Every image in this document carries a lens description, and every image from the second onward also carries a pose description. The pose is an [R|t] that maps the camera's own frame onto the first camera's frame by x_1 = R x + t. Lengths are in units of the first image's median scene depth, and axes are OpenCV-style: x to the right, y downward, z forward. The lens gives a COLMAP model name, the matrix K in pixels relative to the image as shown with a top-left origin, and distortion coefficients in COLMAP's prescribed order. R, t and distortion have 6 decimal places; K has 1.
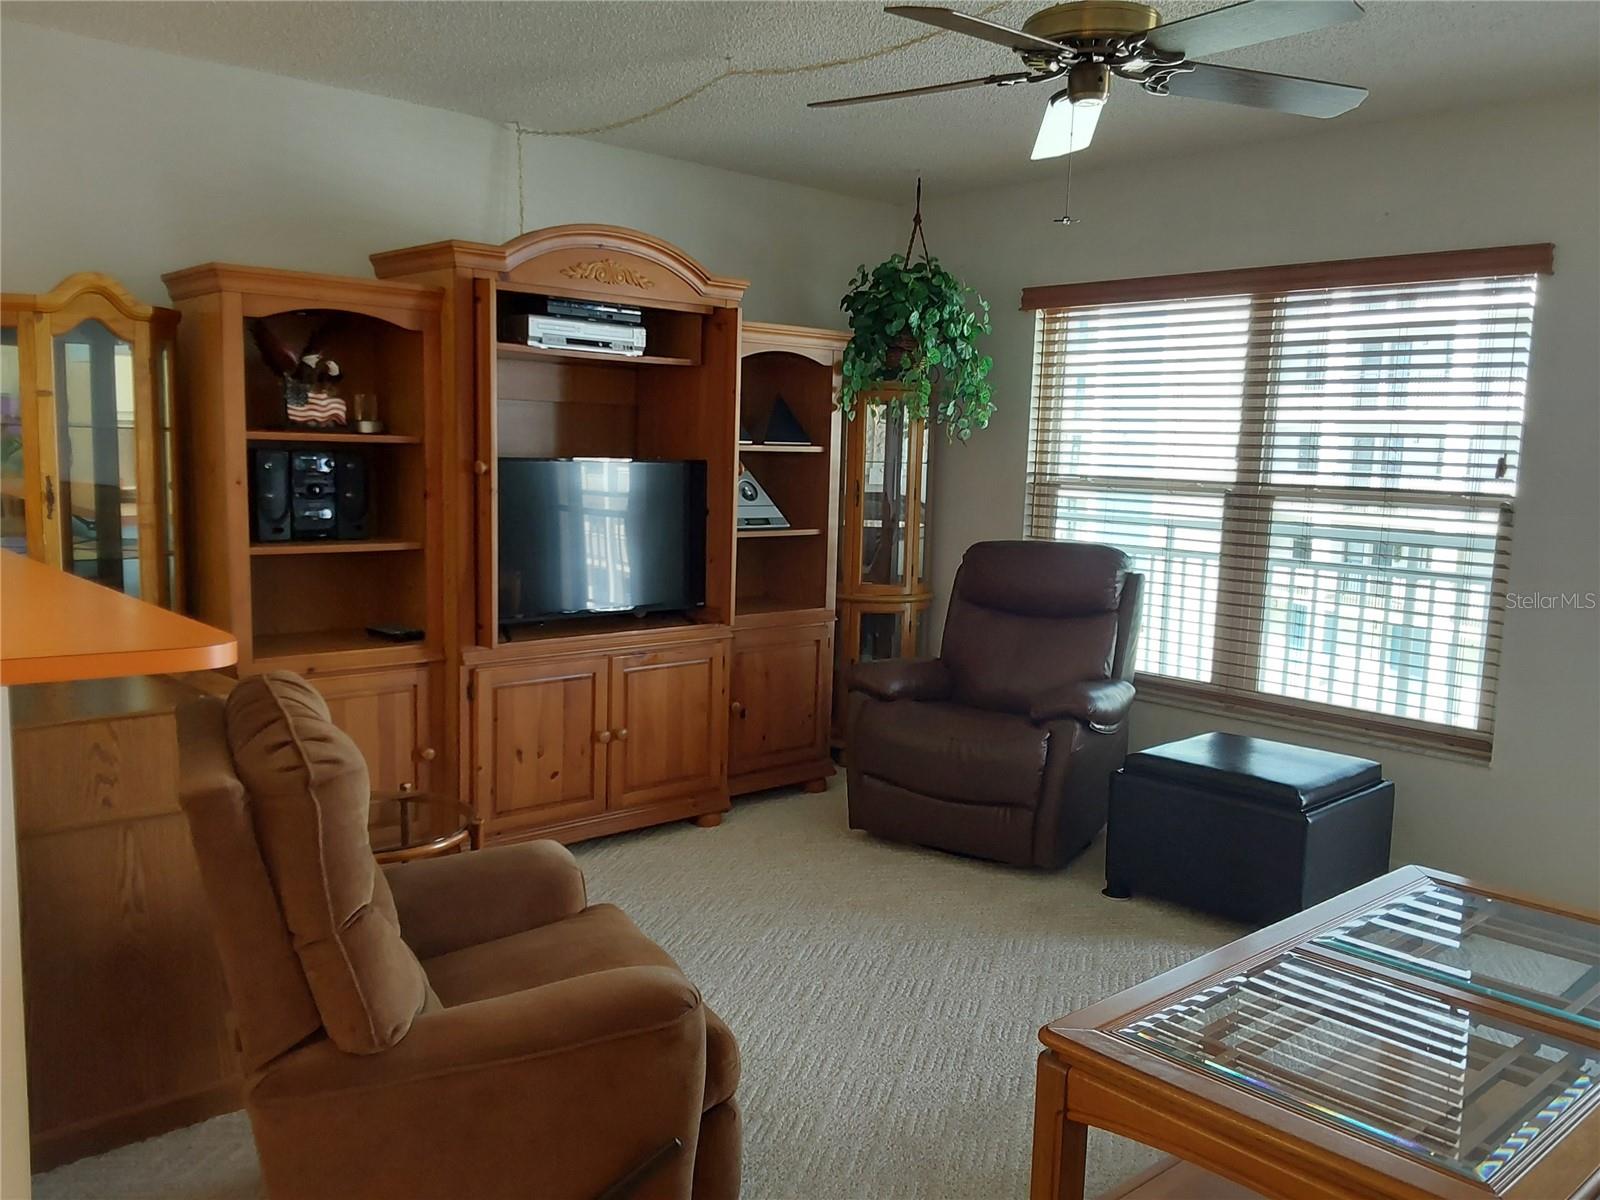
lens RADIAL K [[1313.1, 0, 795.3], [0, 1313.1, 625.2], [0, 0, 1]] dist [0.101374, -0.211652]
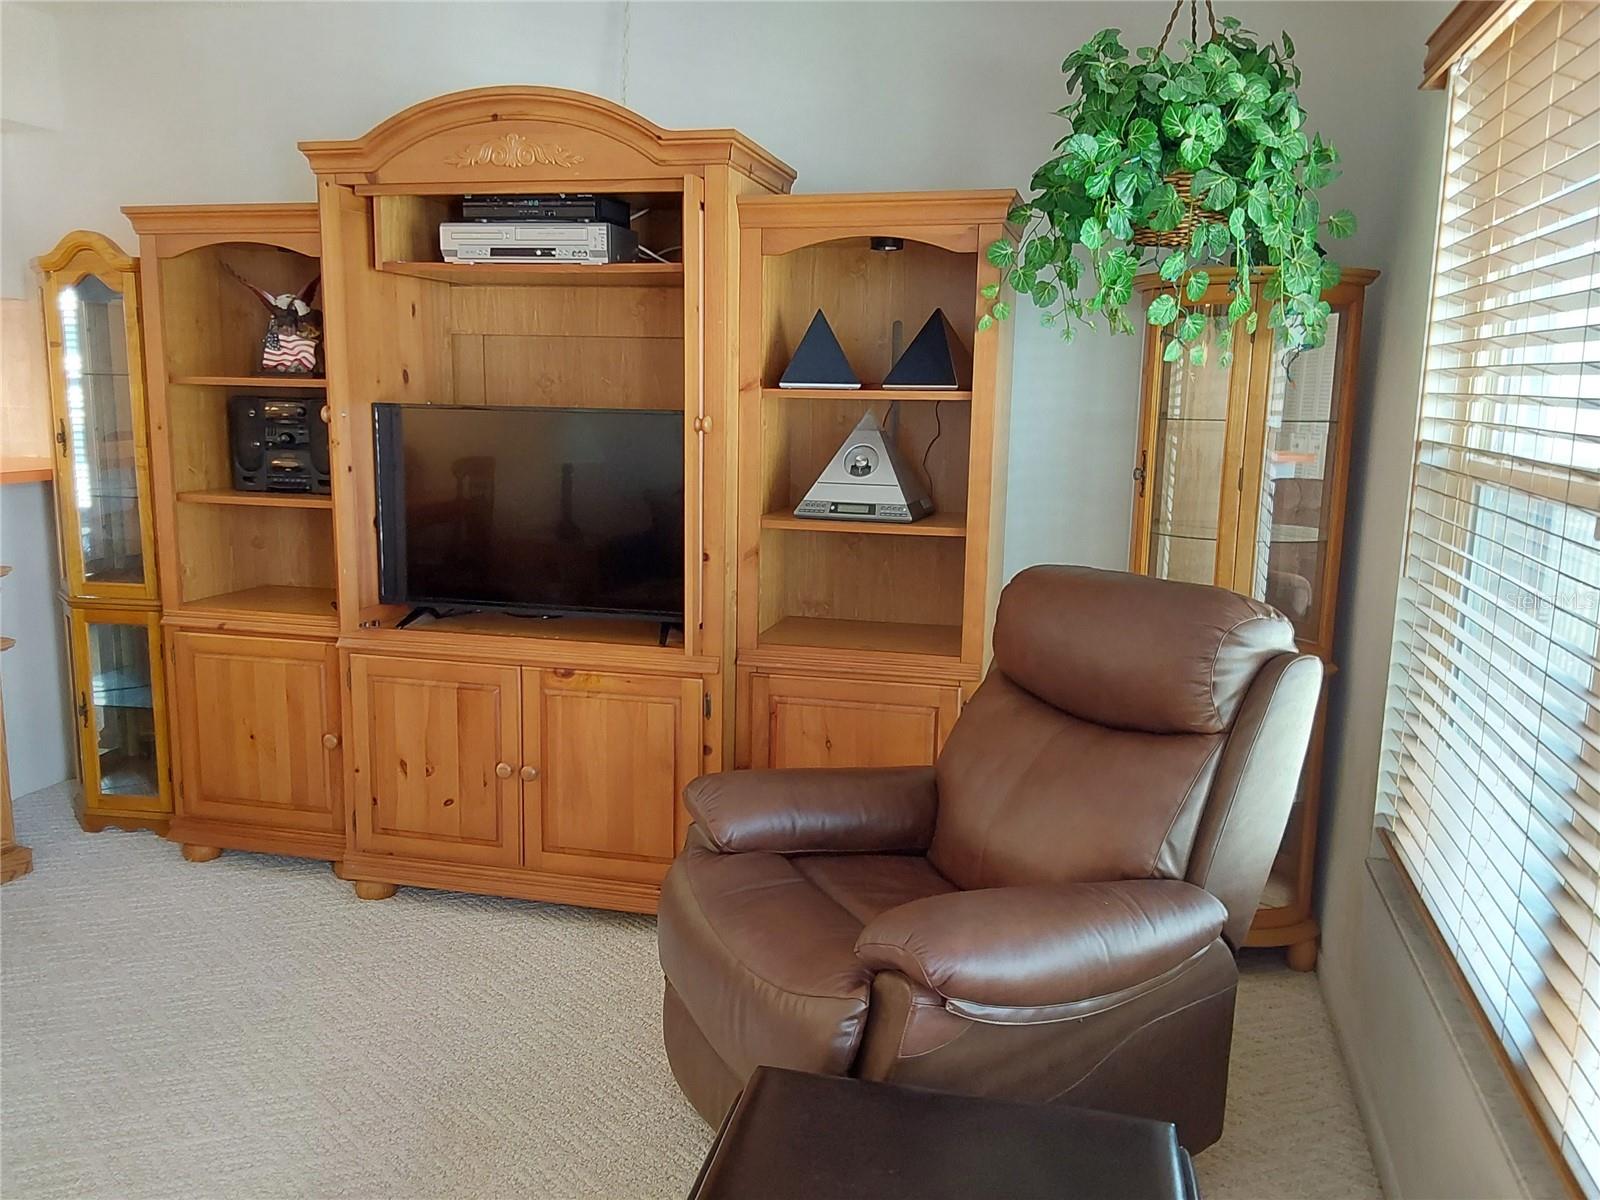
lens RADIAL K [[1276.1, 0, 784.5], [0, 1276.1, 607.6], [0, 0, 1]] dist [0.113946, -0.184363]
pose [[0.533582, 0.128433, -0.835940, 0.517503], [-0.115033, 0.990238, 0.078714, -0.081246], [0.837889, 0.054160, 0.543147, 0.677657]]
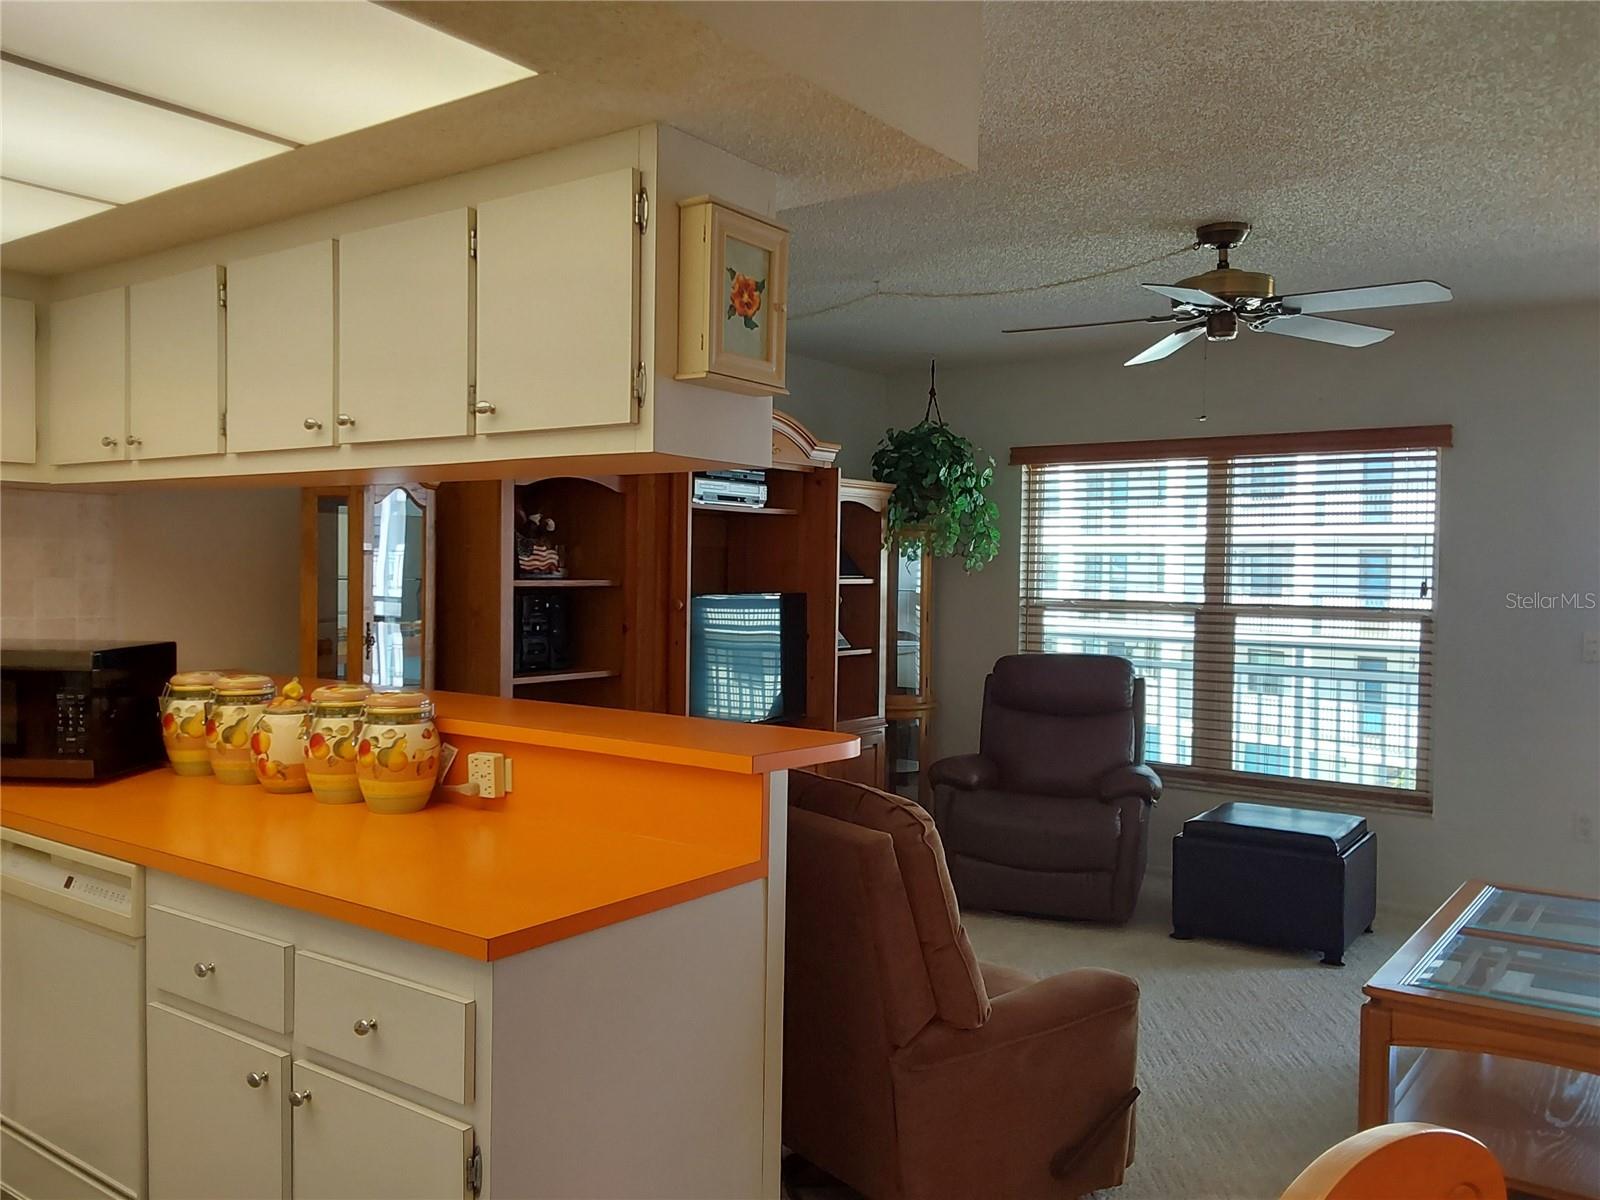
lens RADIAL K [[1298.2, 0, 778.4], [0, 1298.2, 597.1], [0, 0, 1]] dist [-0.002972, 0.000110]
pose [[0.981307, -0.020117, 0.191392, -0.313114], [0.041096, 0.993486, -0.106281, 0.000960], [-0.188007, 0.112160, 0.975742, -0.130446]]
